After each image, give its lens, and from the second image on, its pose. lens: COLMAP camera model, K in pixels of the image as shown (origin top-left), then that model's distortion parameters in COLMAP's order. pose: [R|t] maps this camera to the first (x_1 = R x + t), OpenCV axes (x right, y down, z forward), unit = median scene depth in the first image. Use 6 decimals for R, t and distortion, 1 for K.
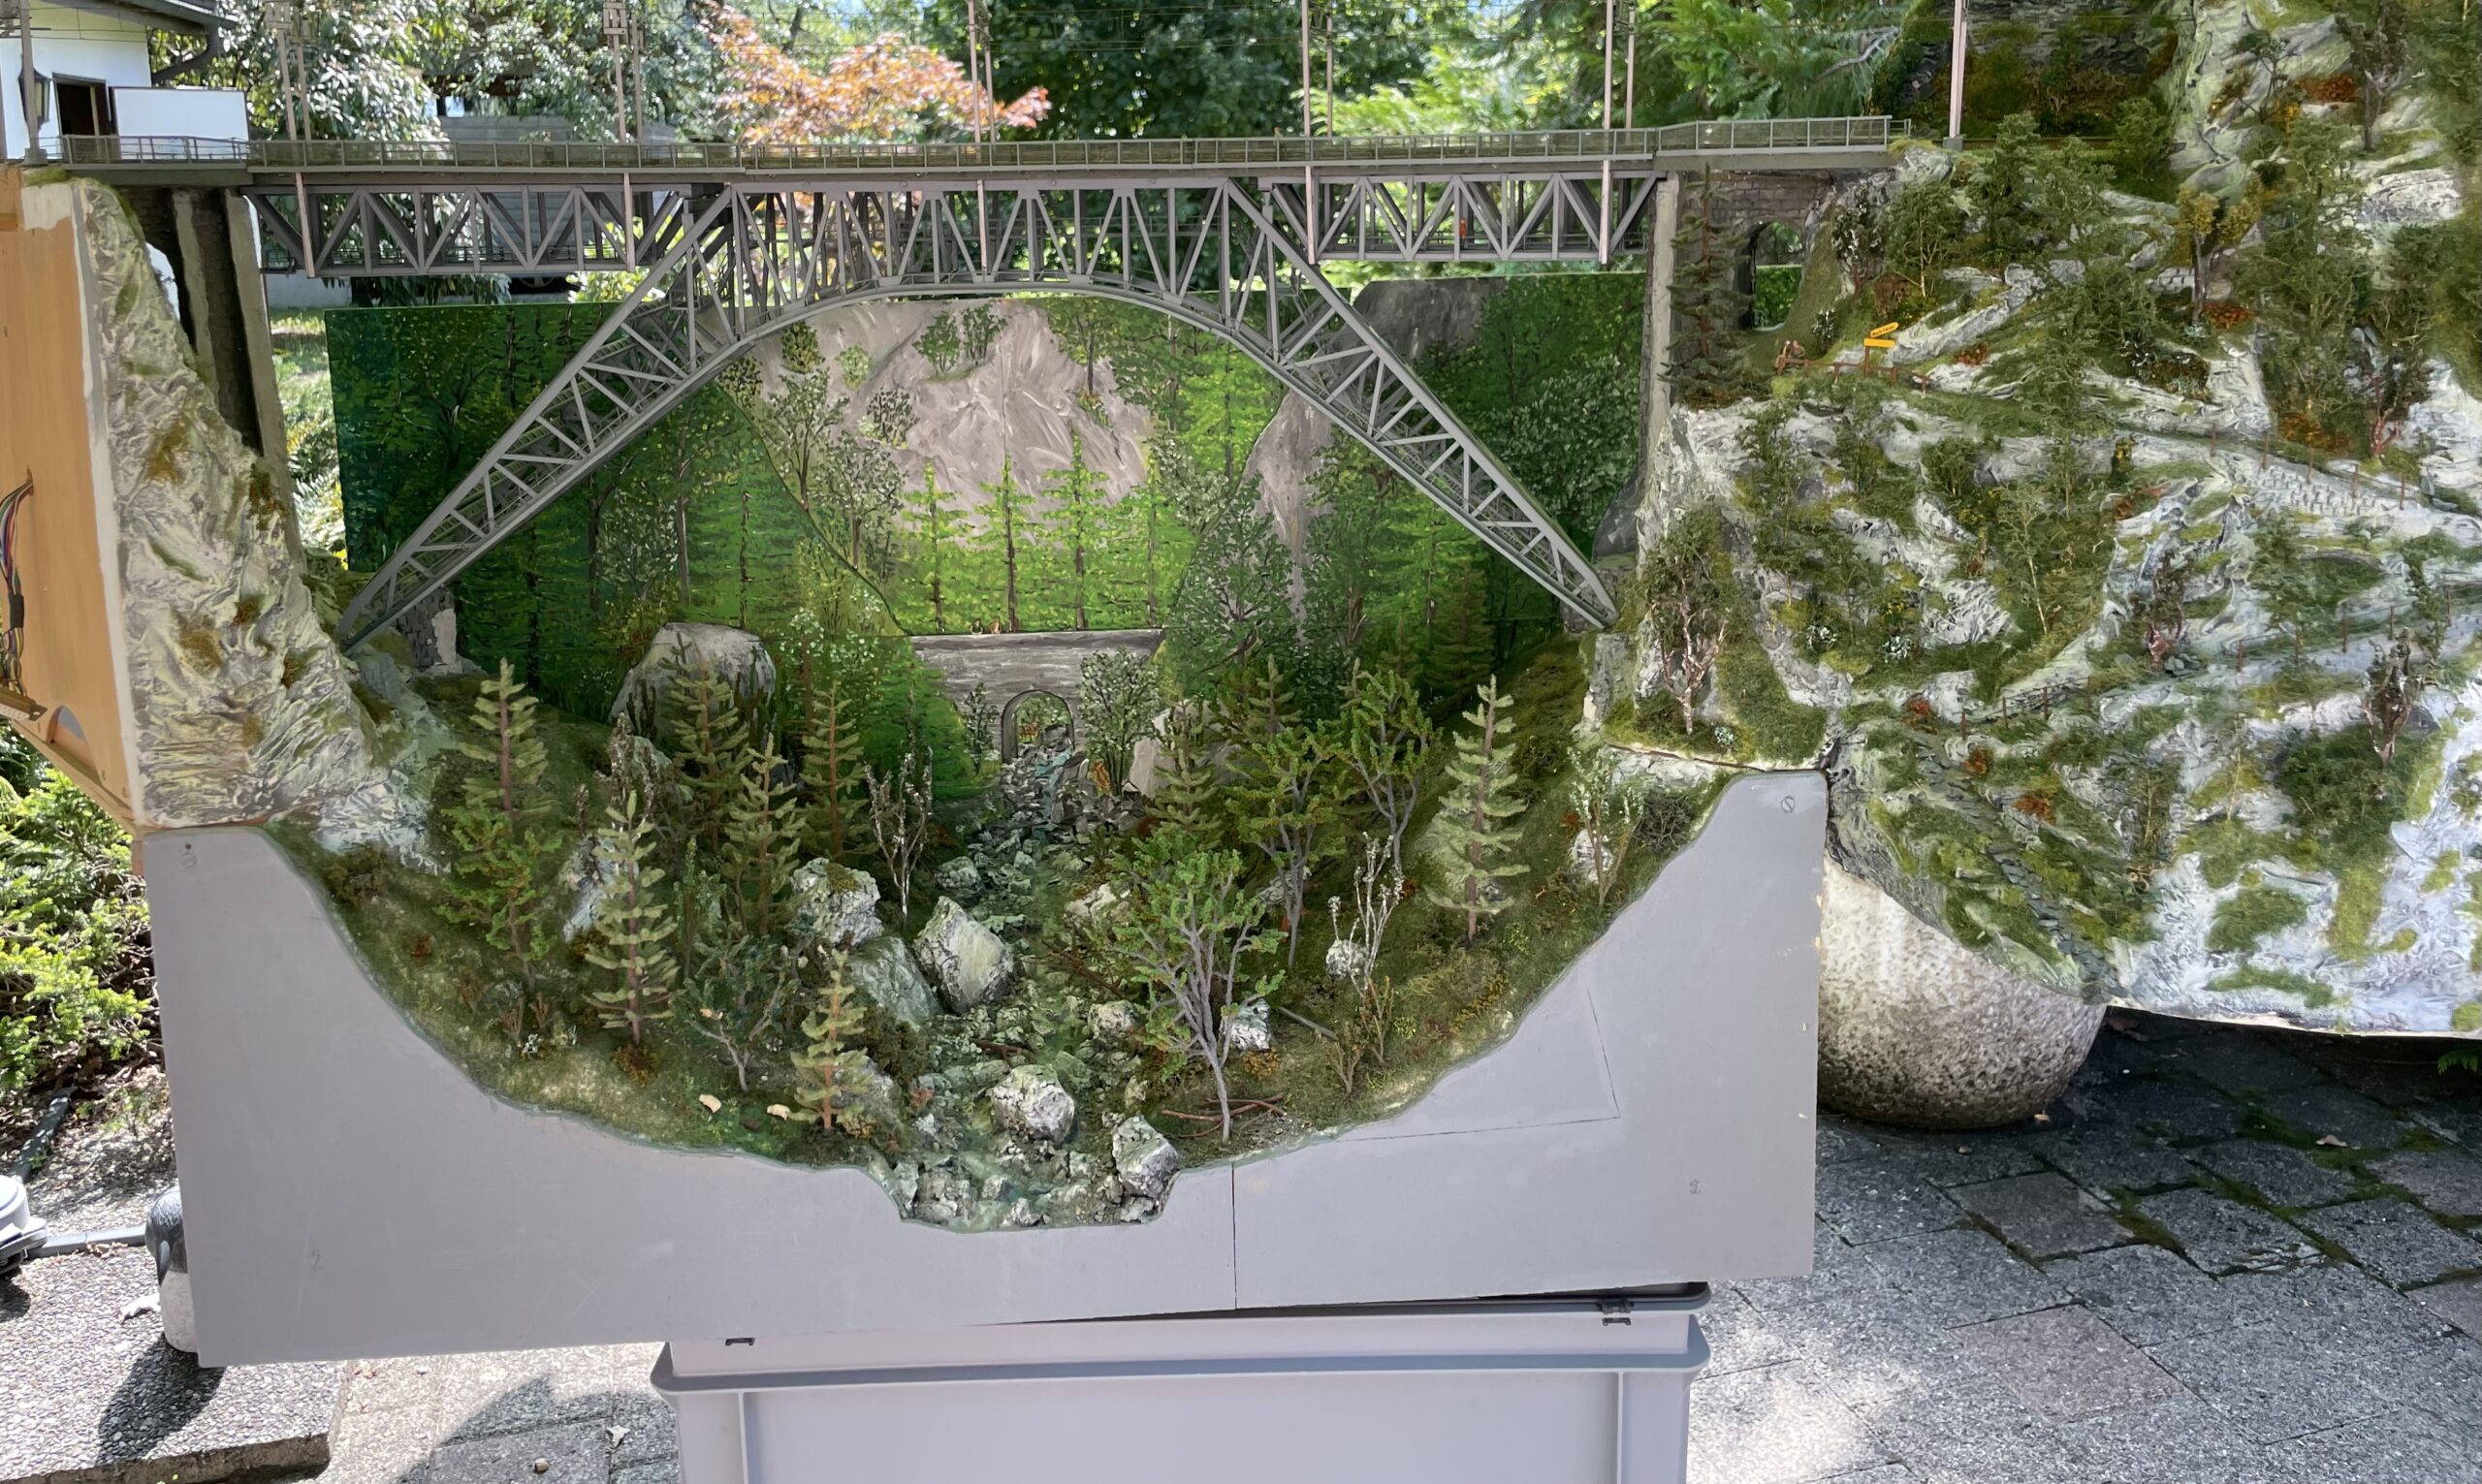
lens RADIAL K [[1935.0, 0, 1211.6], [0, 1935.0, 491.7], [0, 0, 1]] dist [0.138107, -0.297805]
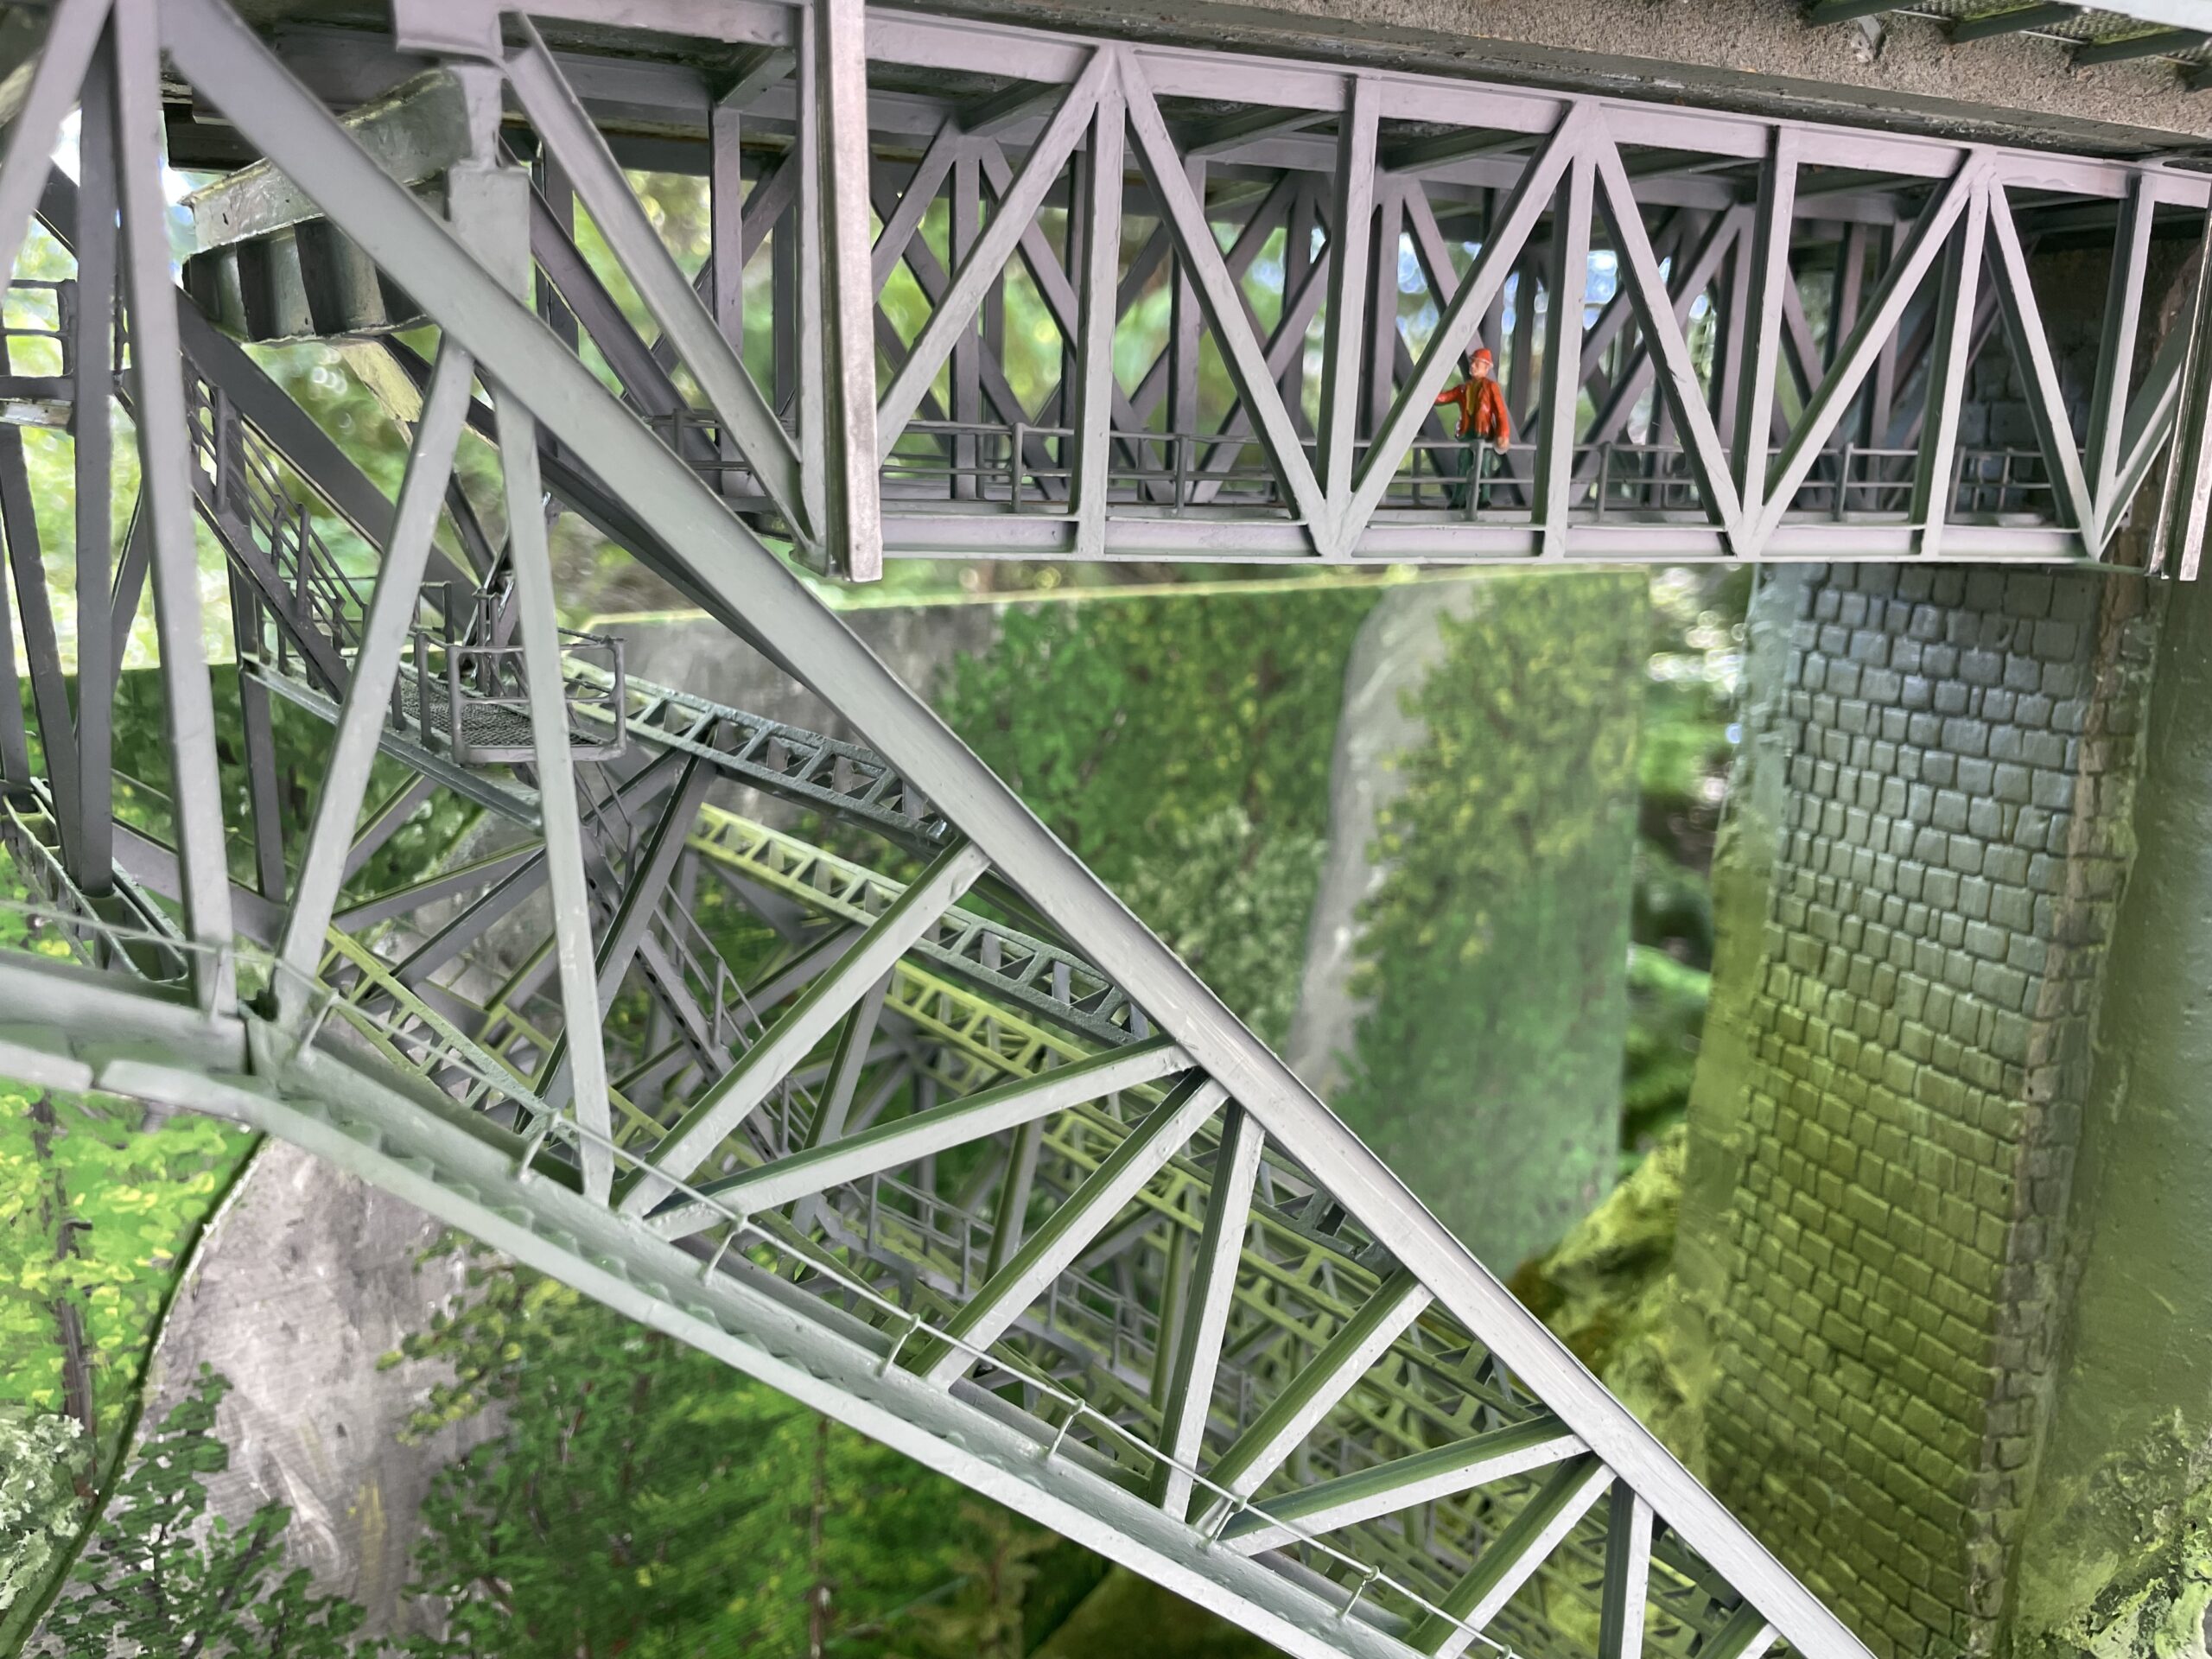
lens RADIAL K [[1727.8, 0, 1119.4], [0, 1727.8, 826.8], [0, 0, 1]] dist [0.087568, -0.147800]
pose [[0.790779, -0.091620, 0.605205, -0.014307], [0.066070, 0.995734, 0.064412, -0.089168], [-0.608525, -0.010950, 0.793459, 0.744627]]
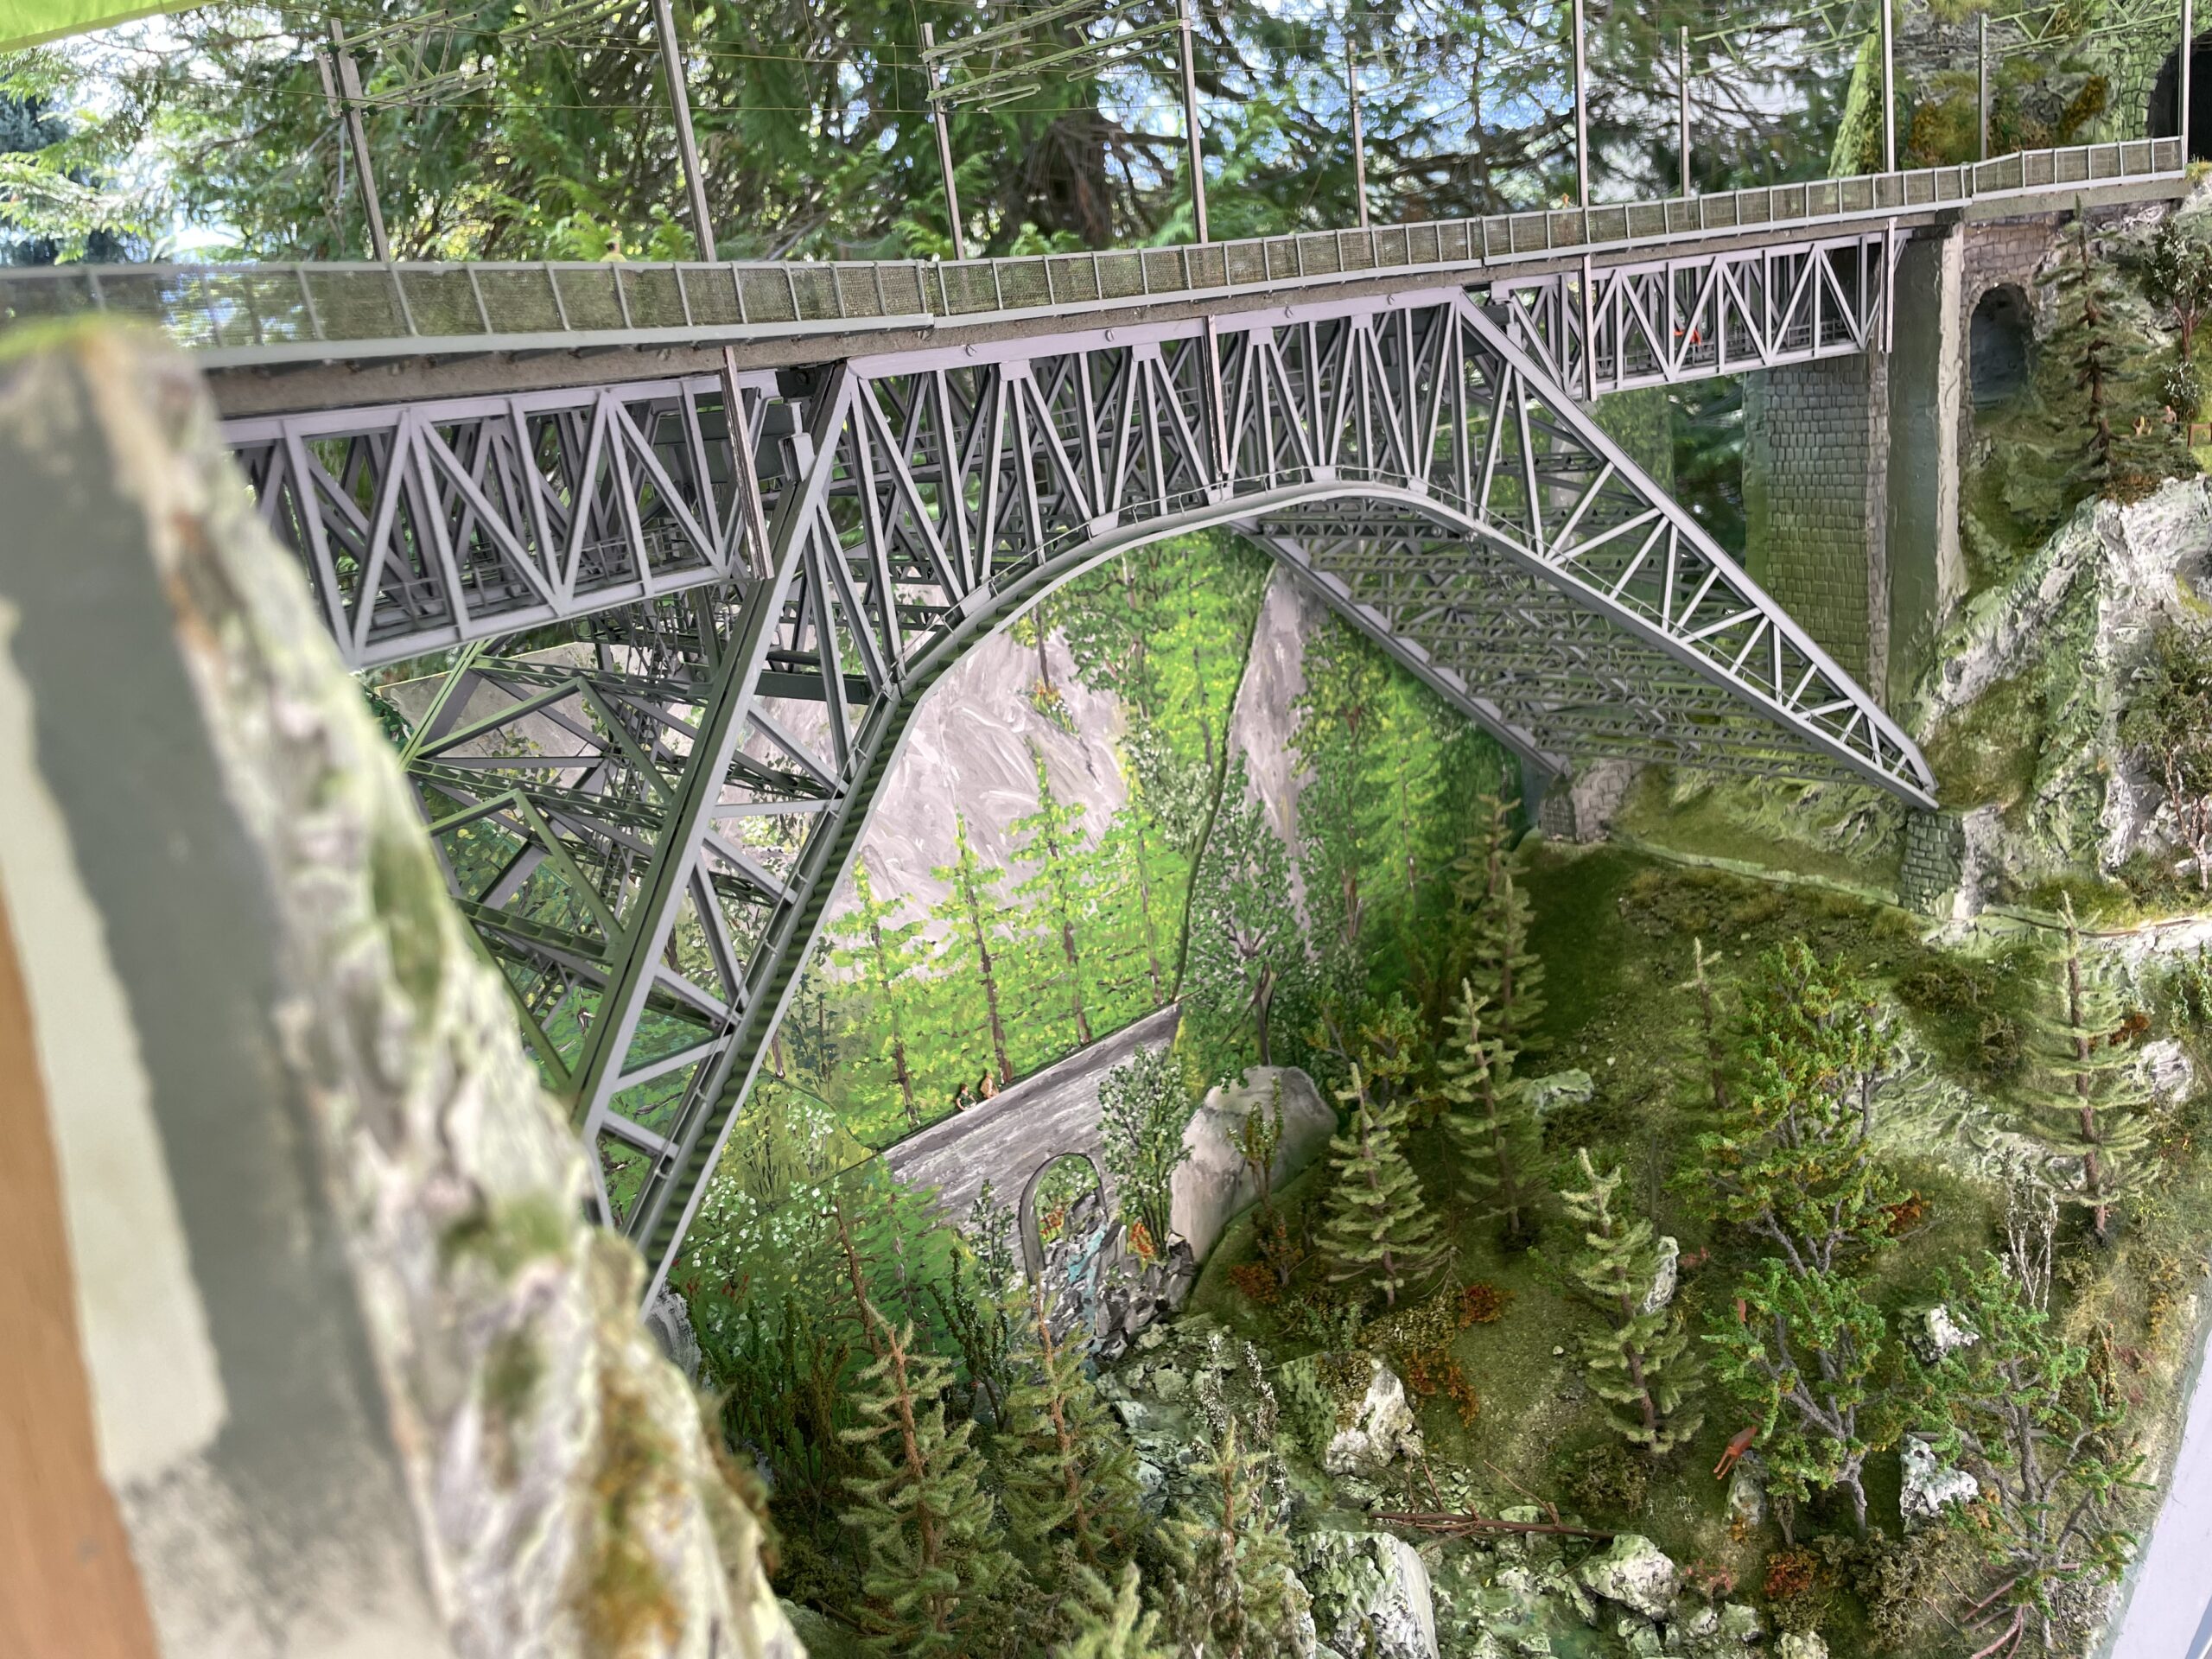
lens RADIAL K [[1690.1, 0, 1119.7], [0, 1690.1, 793.8], [0, 0, 1]] dist [0.112892, -0.185525]
pose [[0.730952, -0.246061, 0.636525, -0.410095], [0.221976, 0.967739, 0.119193, -0.078216], [-0.645319, 0.054169, 0.761990, 0.556606]]
